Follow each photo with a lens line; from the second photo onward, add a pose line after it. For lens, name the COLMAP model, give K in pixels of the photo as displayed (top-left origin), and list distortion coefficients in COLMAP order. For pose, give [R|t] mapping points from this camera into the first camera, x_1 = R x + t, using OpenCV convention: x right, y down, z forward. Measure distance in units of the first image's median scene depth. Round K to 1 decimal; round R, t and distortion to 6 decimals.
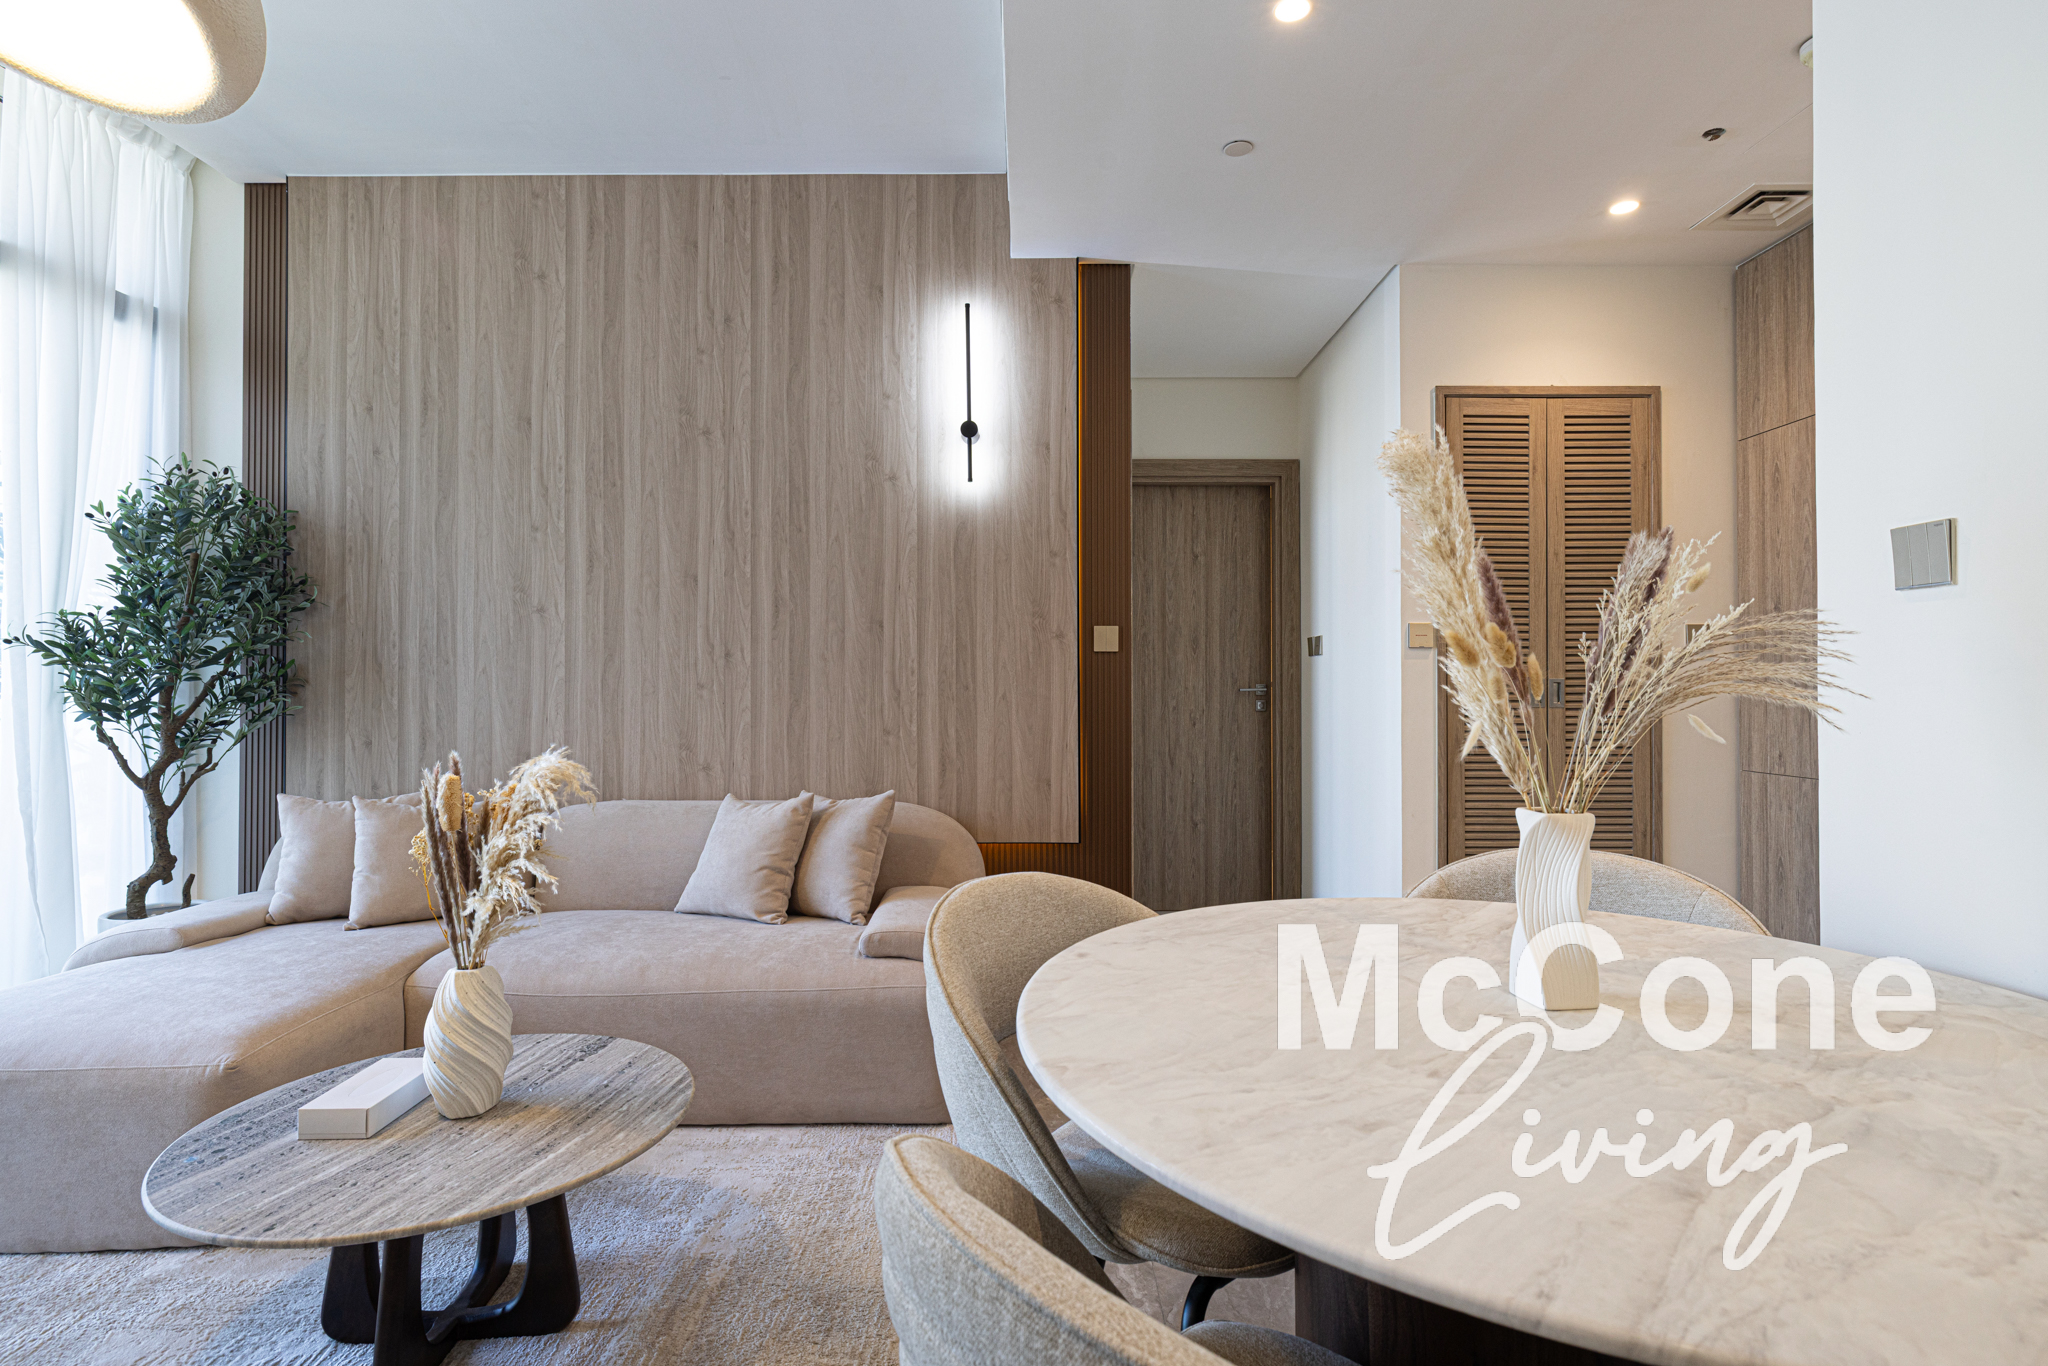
lens RADIAL K [[982.0, 0, 1001.6], [0, 982.0, 670.9], [0, 0, 1]] dist [0.003675, 0.003924]
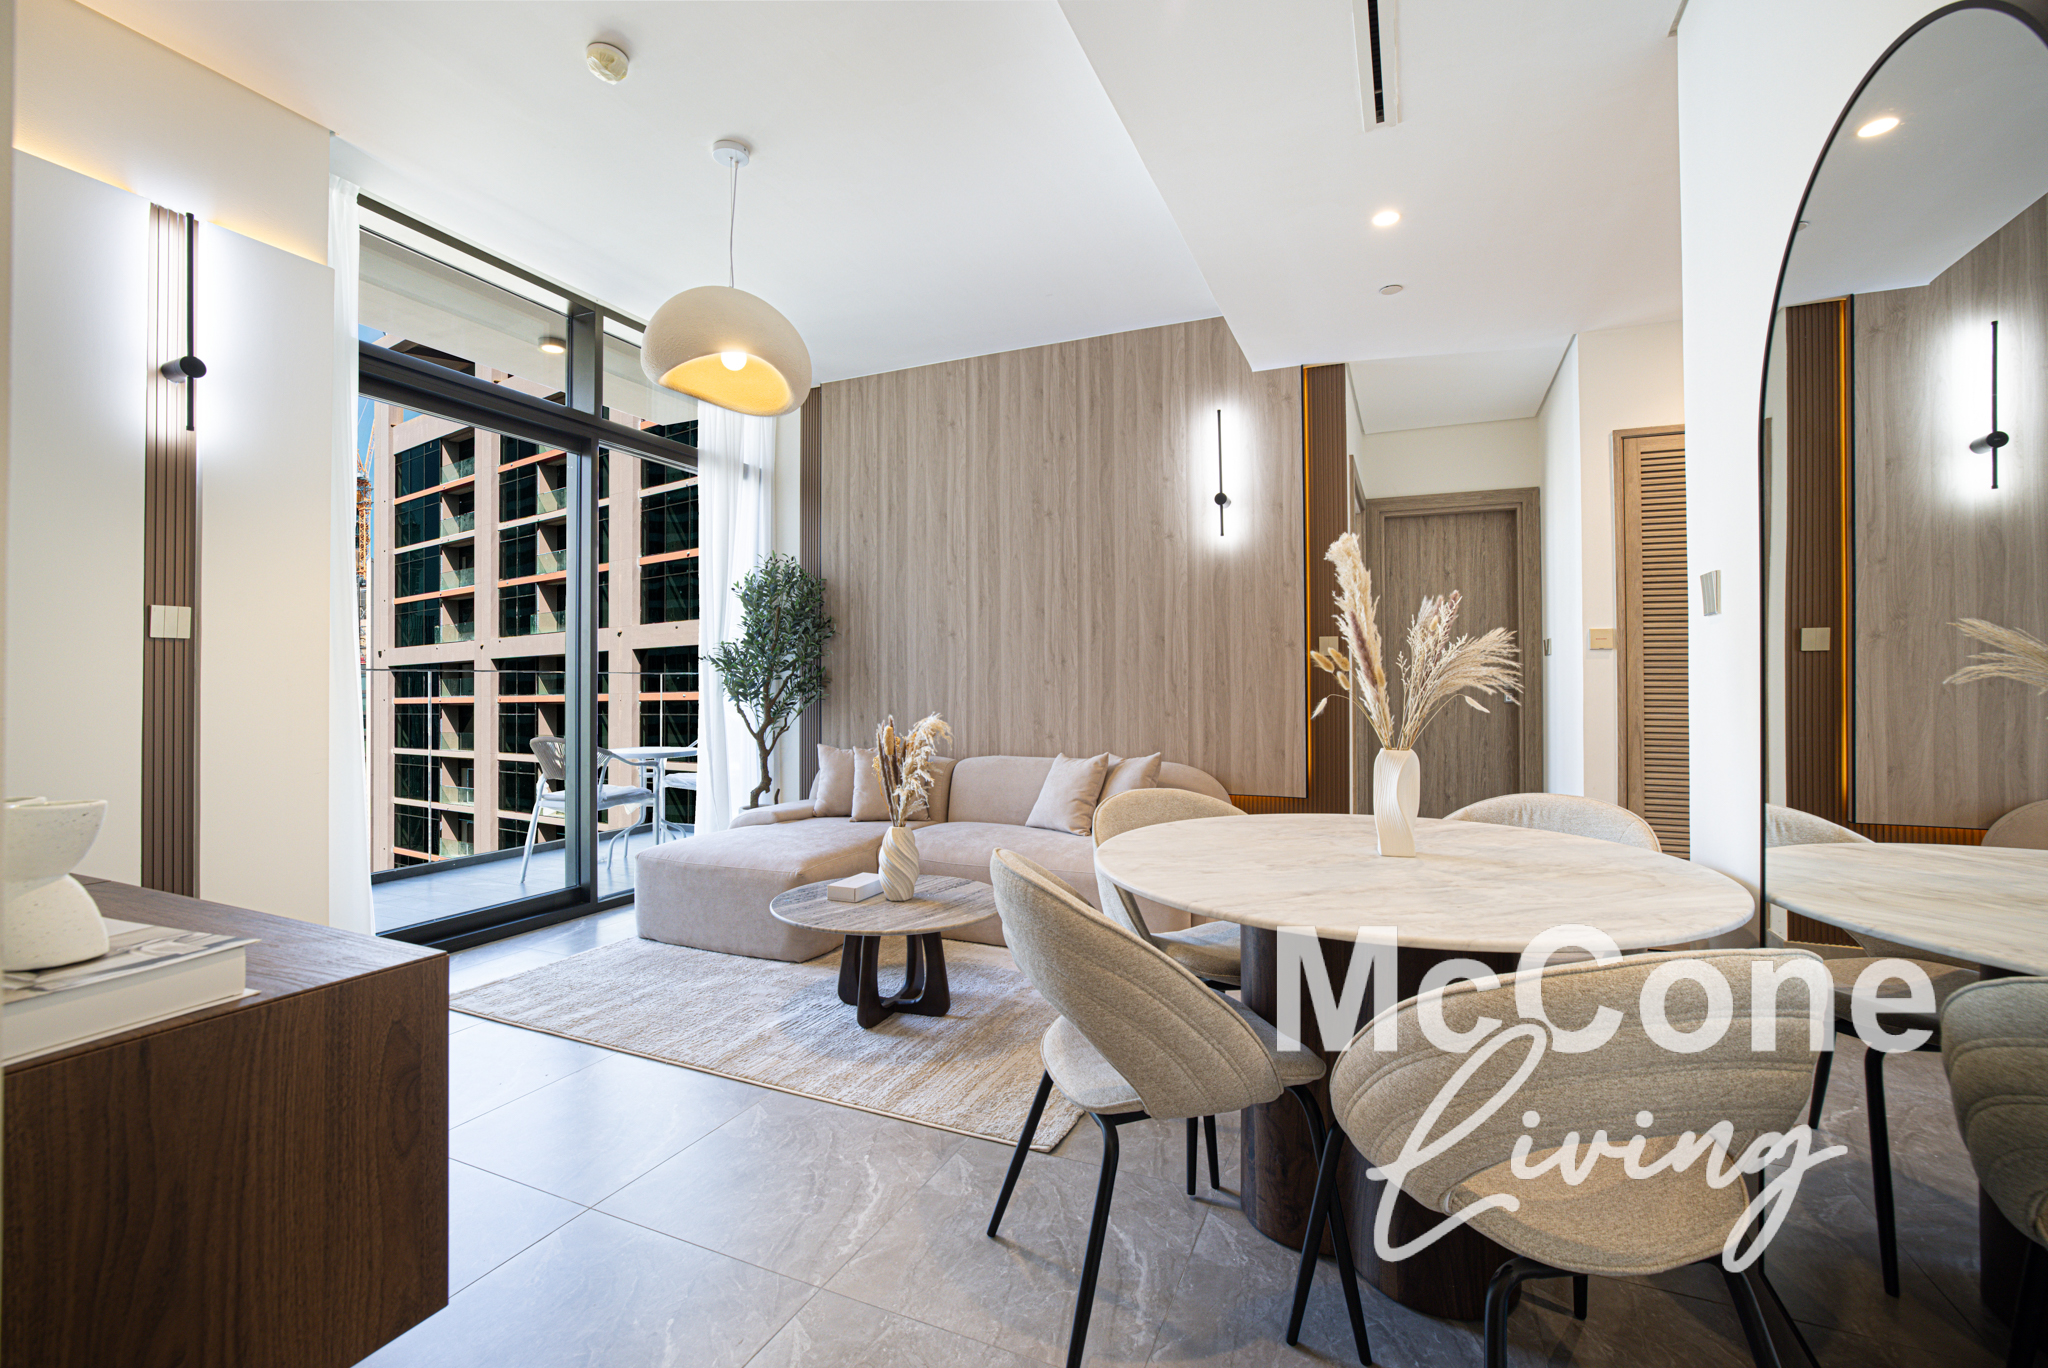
lens RADIAL K [[882.6, 0, 1005.0], [0, 882.6, 662.0], [0, 0, 1]] dist [0.012674, 0.001145]
pose [[0.911662, -0.010465, -0.410807, 0.196782], [0.007413, 0.999932, -0.009020, -0.003701], [0.410873, 0.005177, 0.911678, -0.269949]]
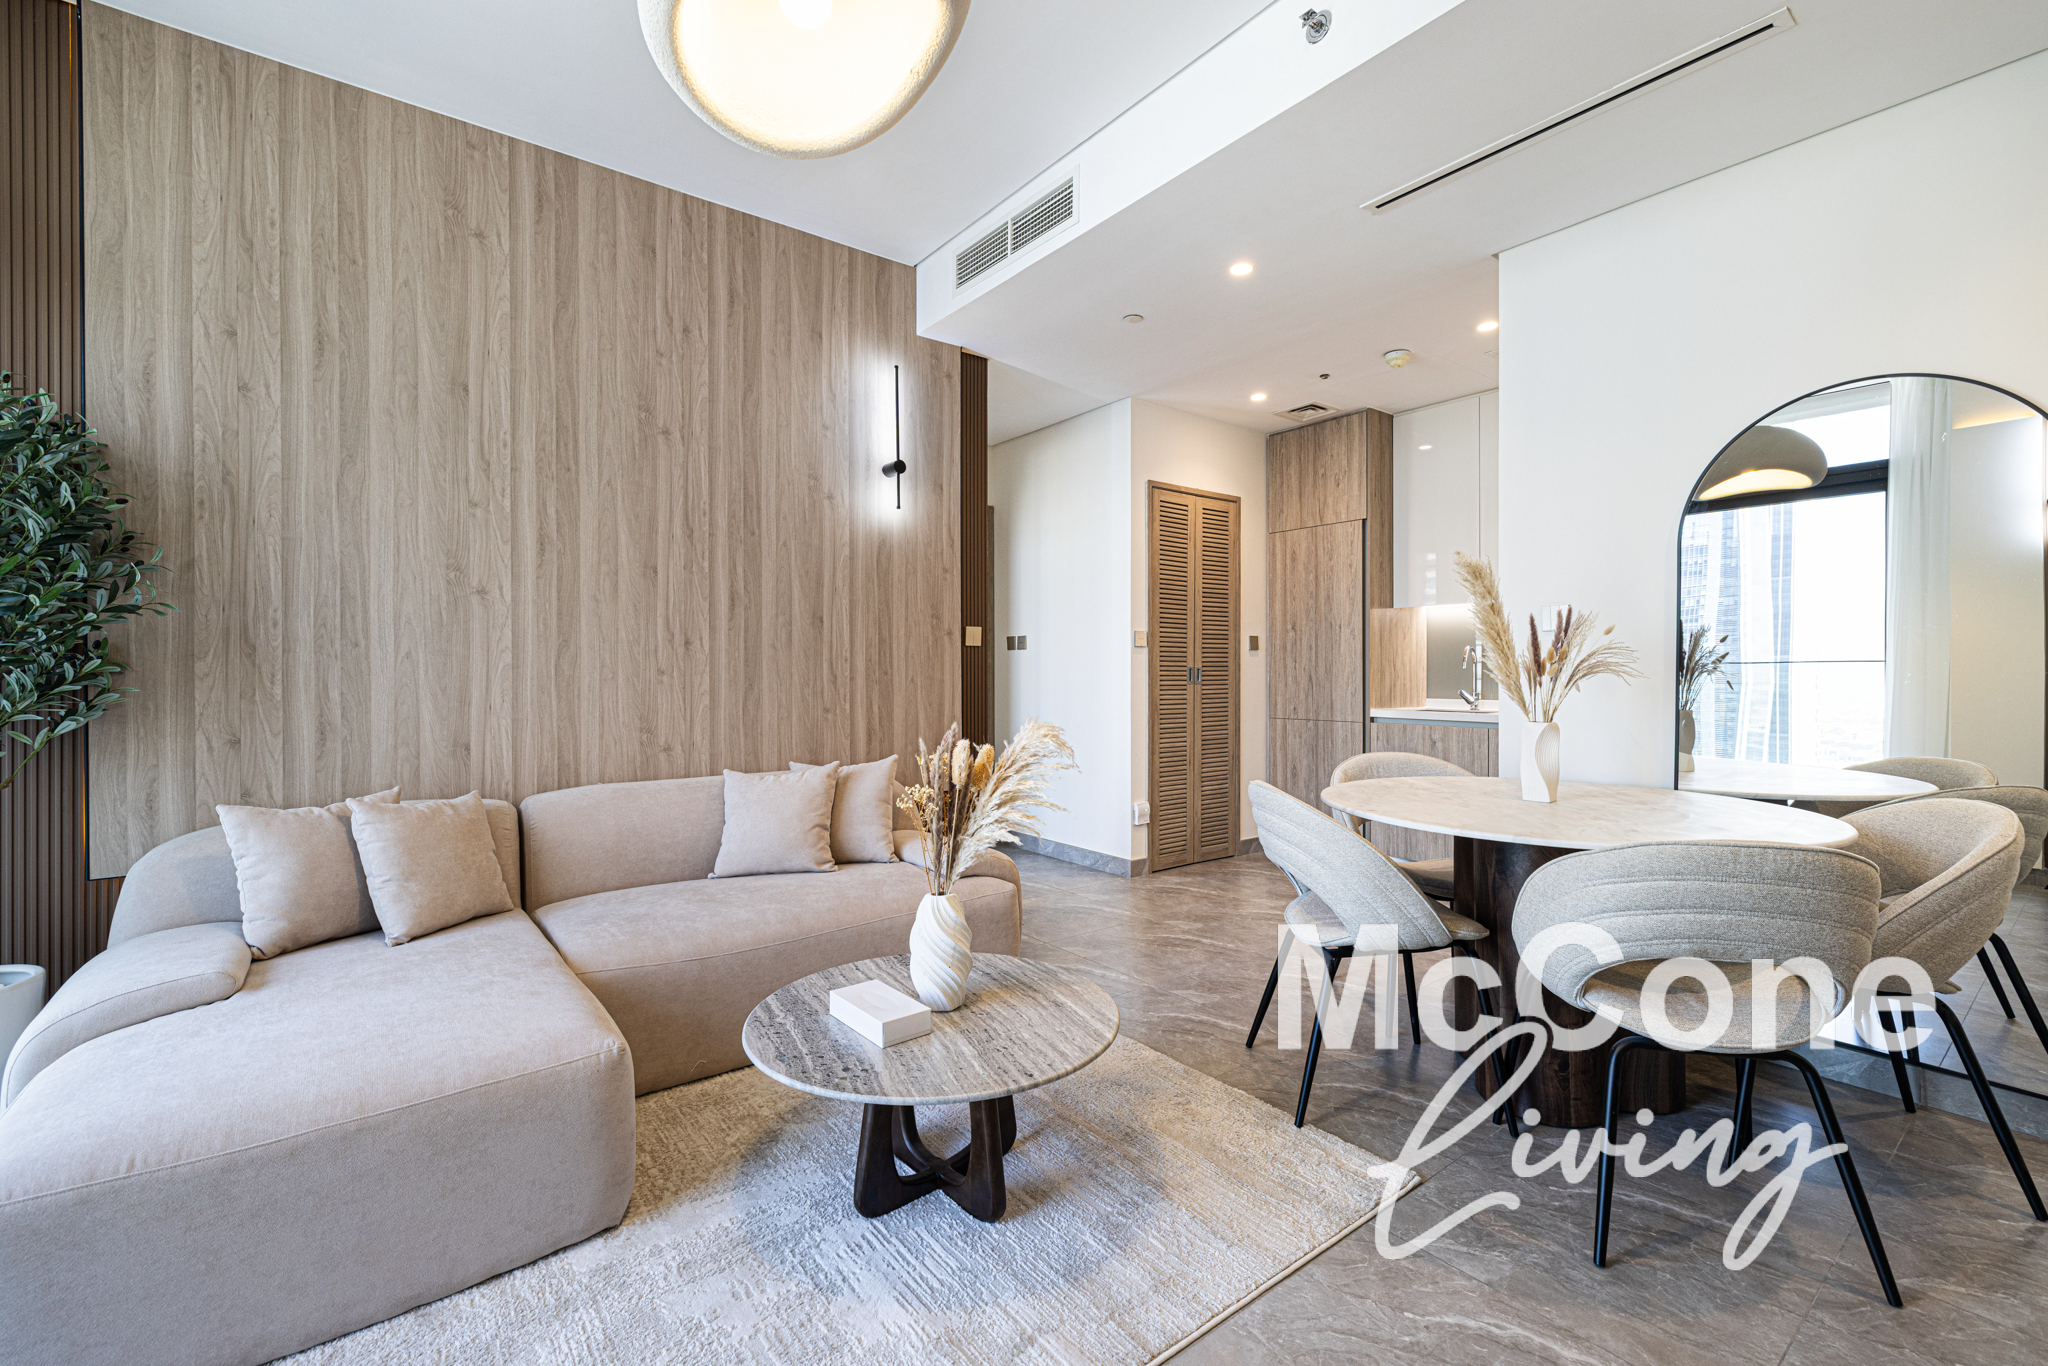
lens RADIAL K [[882.6, 0, 967.4], [0, 882.6, 667.9], [0, 0, 1]] dist [0.012674, 0.001145]
pose [[0.801294, 0.001444, 0.598269, -0.618950], [-0.005311, 0.999975, 0.004700, 0.004956], [-0.598247, -0.006943, 0.801282, 0.041177]]
